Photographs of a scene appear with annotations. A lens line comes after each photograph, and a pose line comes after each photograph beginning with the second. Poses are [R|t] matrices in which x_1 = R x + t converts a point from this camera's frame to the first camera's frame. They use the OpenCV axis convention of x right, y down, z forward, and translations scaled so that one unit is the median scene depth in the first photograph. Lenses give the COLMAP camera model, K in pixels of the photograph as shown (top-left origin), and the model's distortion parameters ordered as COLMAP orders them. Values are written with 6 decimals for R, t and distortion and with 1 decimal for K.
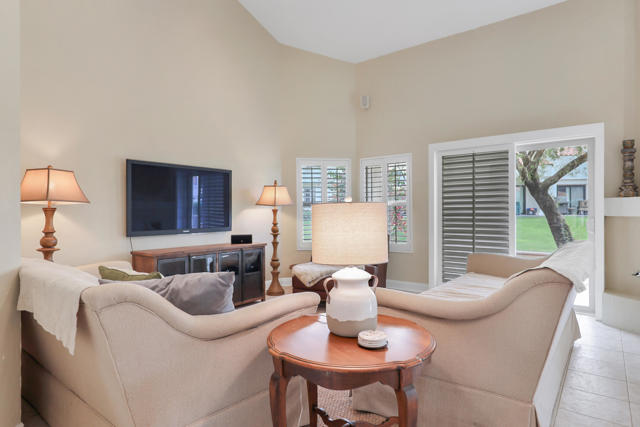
lens RADIAL K [[370.9, 0, 320.0], [0, 370.9, 213.5], [0, 0, 1]] dist [-0.003077, -0.000006]
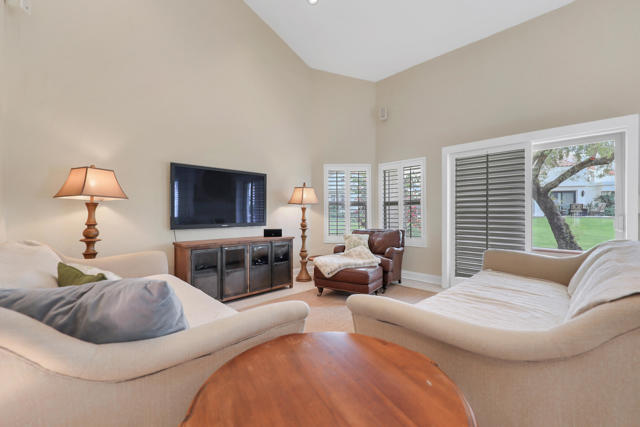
lens RADIAL K [[272.8, 0, 320.0], [0, 272.8, 213.5], [0, 0, 1]] dist [-0.000413, -0.000182]
pose [[0.992748, 0.005005, -0.120107, 0.035387], [-0.005302, 0.999984, -0.002151, 0.009739], [0.120095, 0.002772, 0.992759, 0.168630]]
